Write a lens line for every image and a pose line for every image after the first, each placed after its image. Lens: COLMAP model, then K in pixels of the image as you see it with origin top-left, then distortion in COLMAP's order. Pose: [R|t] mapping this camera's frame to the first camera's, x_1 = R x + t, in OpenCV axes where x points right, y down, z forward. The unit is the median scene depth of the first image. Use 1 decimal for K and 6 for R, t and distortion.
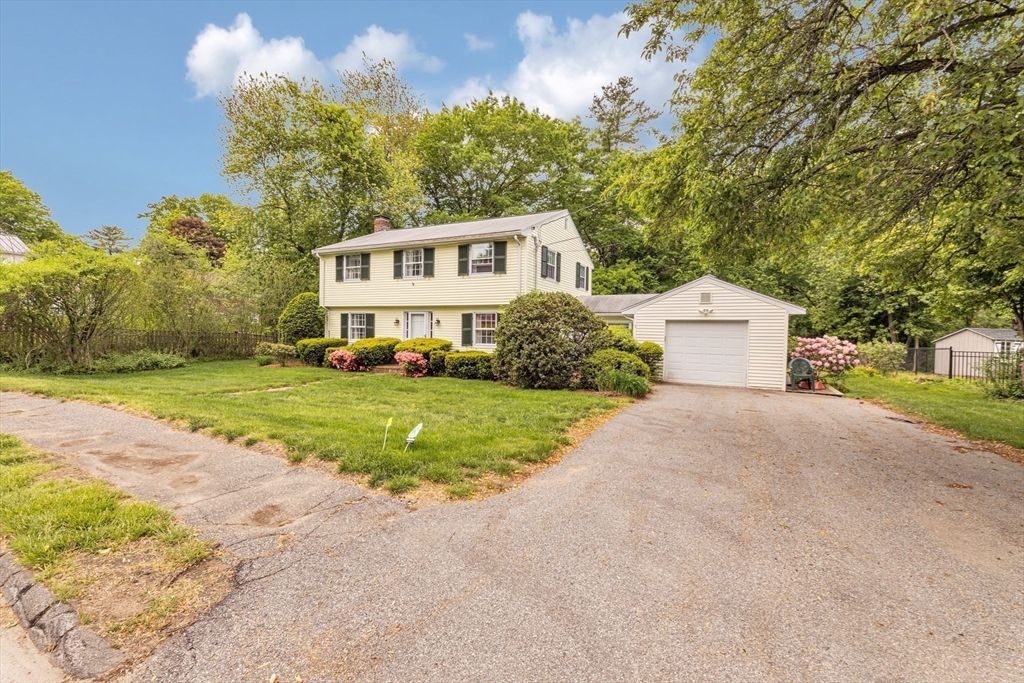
lens RADIAL K [[414.0, 0, 570.9], [0, 414.0, 332.2], [0, 0, 1]] dist [-0.000061, -0.000025]
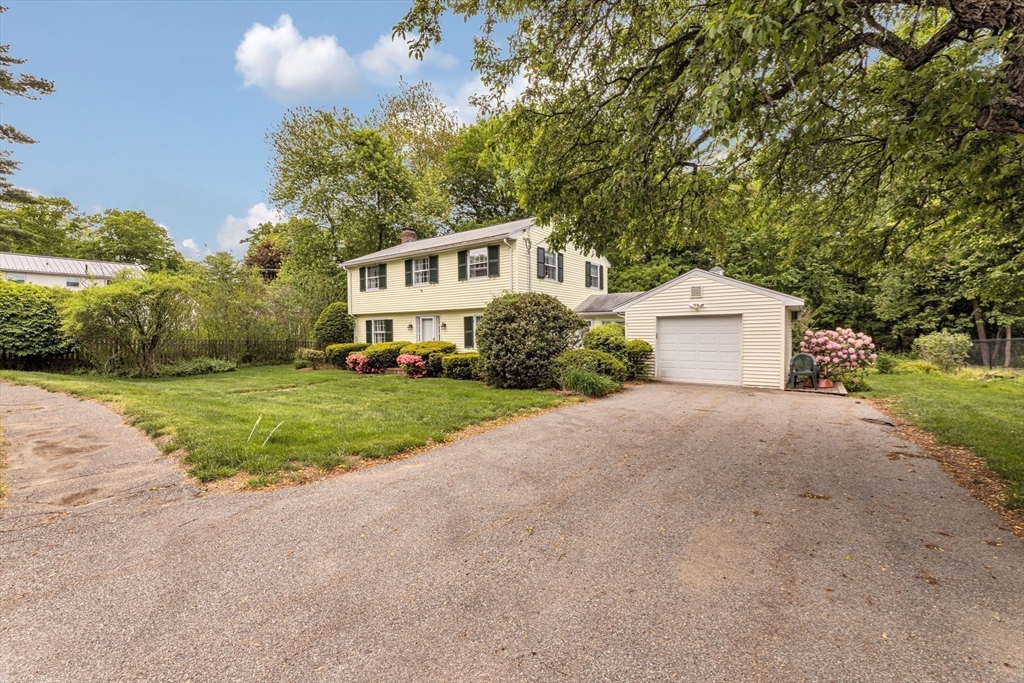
lens RADIAL K [[414.0, 0, 563.0], [0, 414.0, 330.3], [0, 0, 1]] dist [-0.000061, -0.000025]
pose [[0.986293, -0.027508, -0.162696, 0.169936], [0.026588, 0.999616, -0.007829, 0.004500], [0.162848, 0.003396, 0.986645, 0.015953]]
